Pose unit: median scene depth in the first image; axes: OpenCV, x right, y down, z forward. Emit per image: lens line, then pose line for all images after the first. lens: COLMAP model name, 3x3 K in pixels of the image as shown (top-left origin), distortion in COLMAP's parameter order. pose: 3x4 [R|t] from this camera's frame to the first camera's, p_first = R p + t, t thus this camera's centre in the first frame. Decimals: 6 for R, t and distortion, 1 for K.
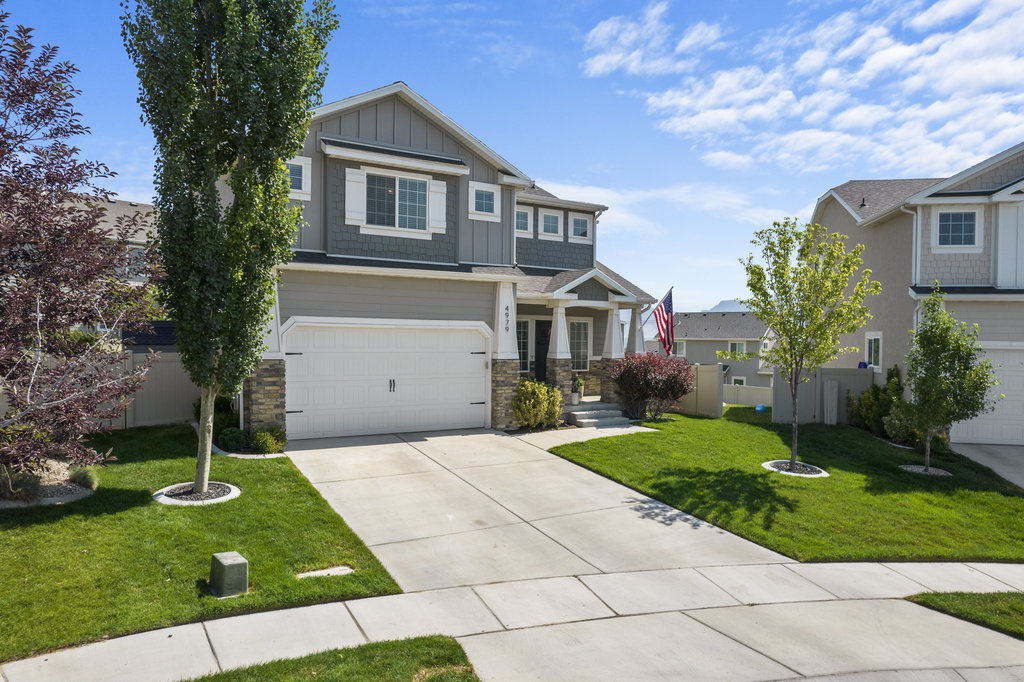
lens RADIAL K [[678.1, 0, 512.0], [0, 678.1, 341.0], [0, 0, 1]] dist [-0.037052, 0.002059]
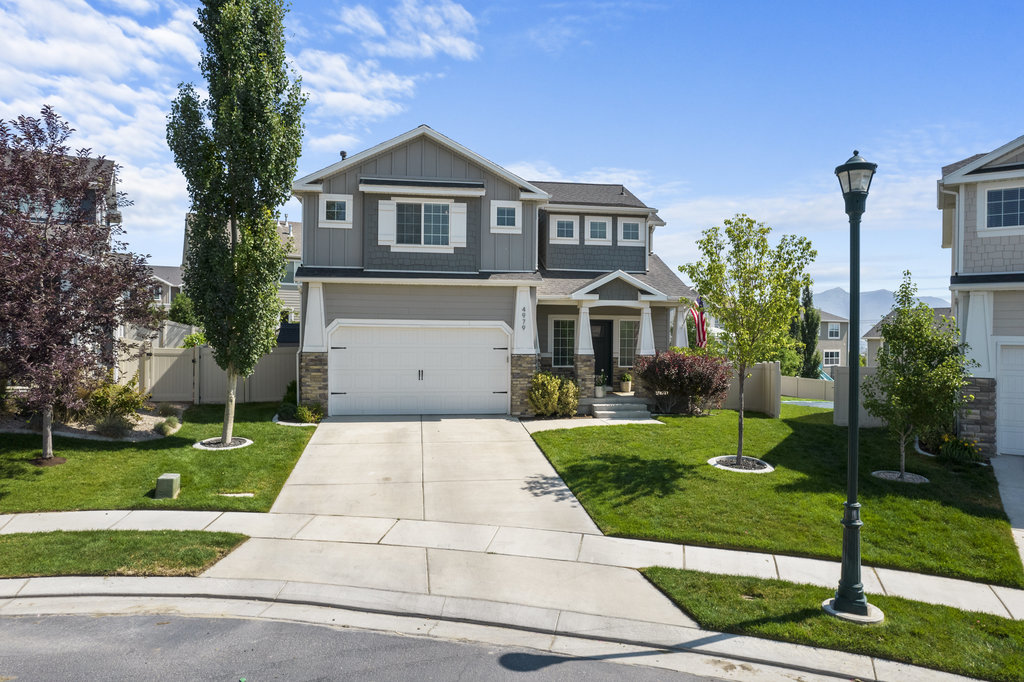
lens RADIAL K [[678.1, 0, 512.0], [0, 678.1, 341.0], [0, 0, 1]] dist [-0.037052, 0.002059]
pose [[0.919509, -0.001446, -0.393066, 0.433913], [0.000792, 0.999998, -0.001824, 0.006908], [0.393068, 0.001366, 0.919508, -0.051722]]
